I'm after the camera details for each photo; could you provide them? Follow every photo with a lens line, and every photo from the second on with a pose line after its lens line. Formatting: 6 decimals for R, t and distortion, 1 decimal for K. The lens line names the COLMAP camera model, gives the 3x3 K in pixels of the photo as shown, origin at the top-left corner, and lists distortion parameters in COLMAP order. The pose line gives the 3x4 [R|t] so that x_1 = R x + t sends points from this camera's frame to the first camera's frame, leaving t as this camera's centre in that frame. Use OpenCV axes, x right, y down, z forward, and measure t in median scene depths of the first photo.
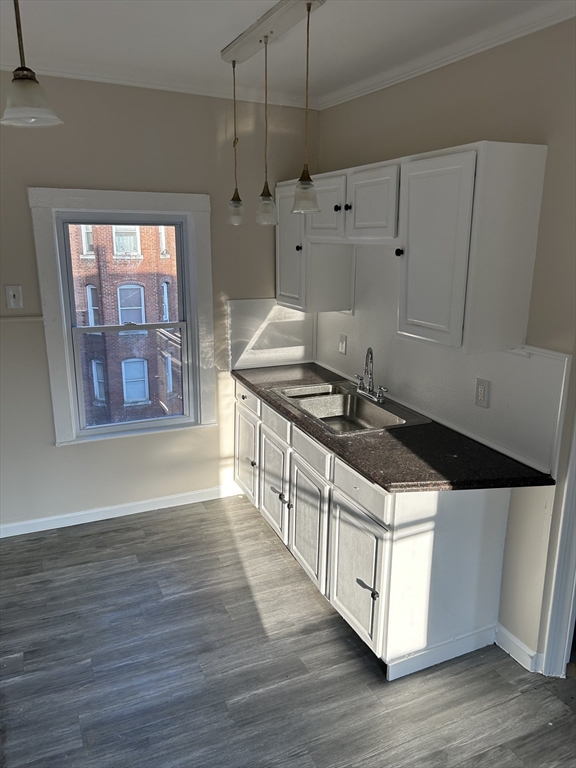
lens RADIAL K [[578.6, 0, 282.8], [0, 578.6, 385.9], [0, 0, 1]] dist [0.058316, -0.053442]
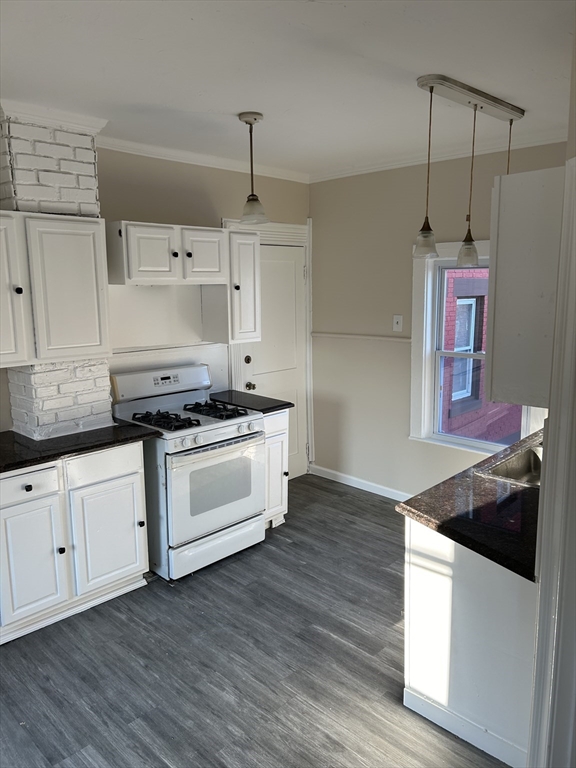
lens RADIAL K [[578.6, 0, 280.3], [0, 578.6, 380.4], [0, 0, 1]] dist [0.058316, -0.053442]
pose [[0.362388, 0.149969, -0.919883, 0.950574], [-0.222922, 0.972270, 0.070690, -0.070361], [0.904975, 0.179445, 0.385770, 0.304593]]
